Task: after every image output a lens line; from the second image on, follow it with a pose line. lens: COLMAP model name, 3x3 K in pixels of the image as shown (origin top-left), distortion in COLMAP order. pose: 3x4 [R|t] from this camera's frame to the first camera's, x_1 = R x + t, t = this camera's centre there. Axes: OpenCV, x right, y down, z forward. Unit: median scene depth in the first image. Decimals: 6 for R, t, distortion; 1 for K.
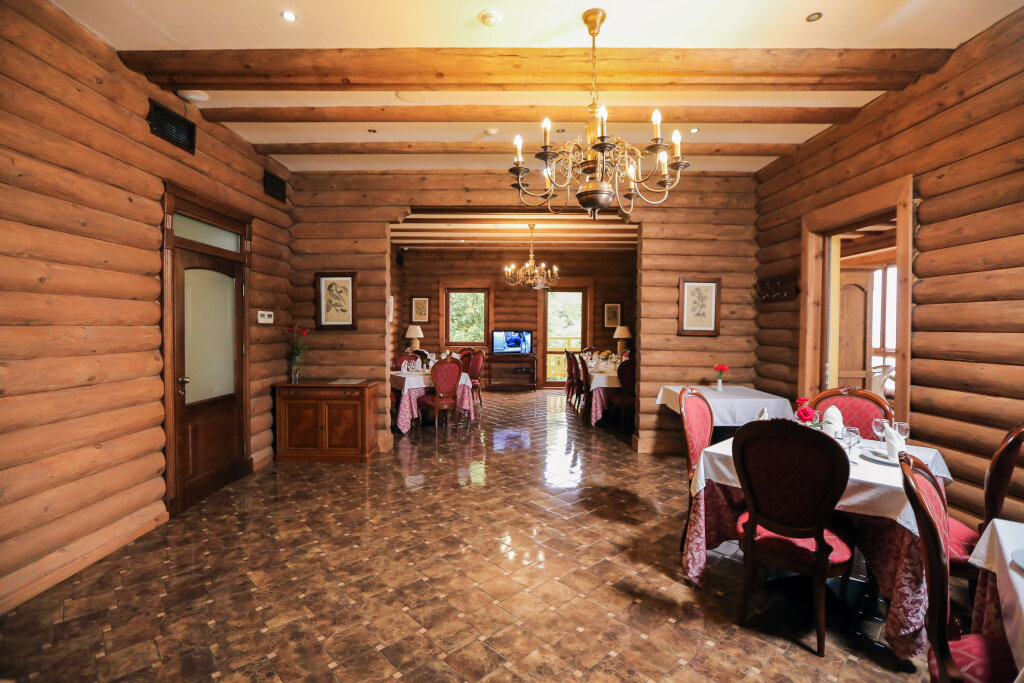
lens RADIAL K [[485.9, 0, 506.8], [0, 485.9, 330.3], [0, 0, 1]] dist [-0.047150, 0.017712]
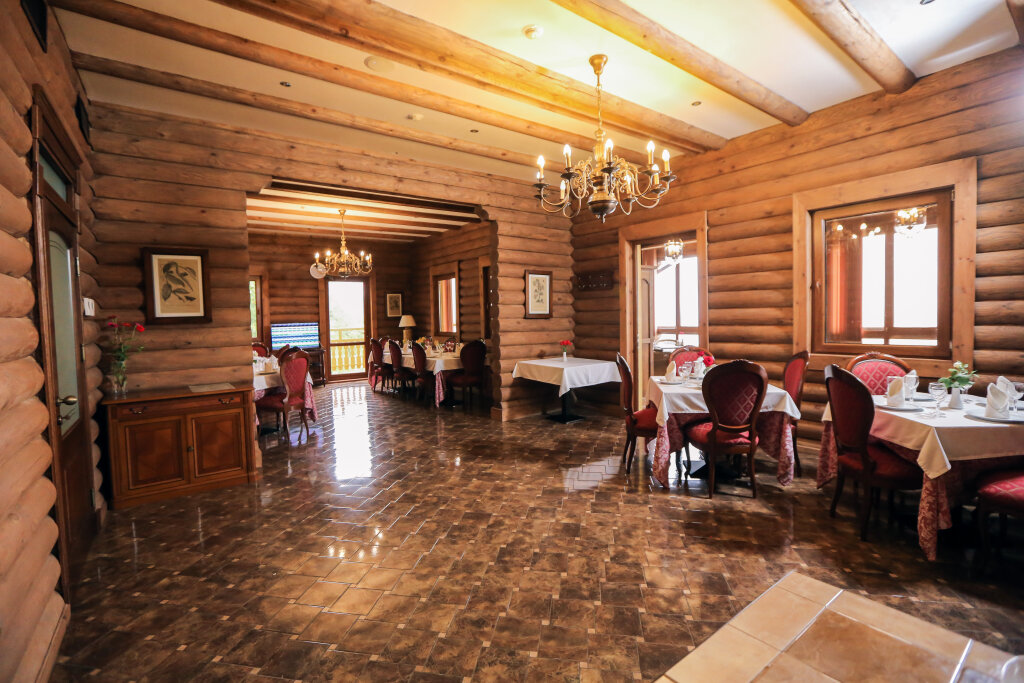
lens RADIAL K [[485.9, 0, 506.8], [0, 485.9, 330.3], [0, 0, 1]] dist [-0.047150, 0.017712]
pose [[0.785960, -0.040959, 0.616919, -0.428070], [0.032244, 0.999161, 0.025259, 0.007545], [-0.617436, 0.000039, 0.786621, 0.083058]]
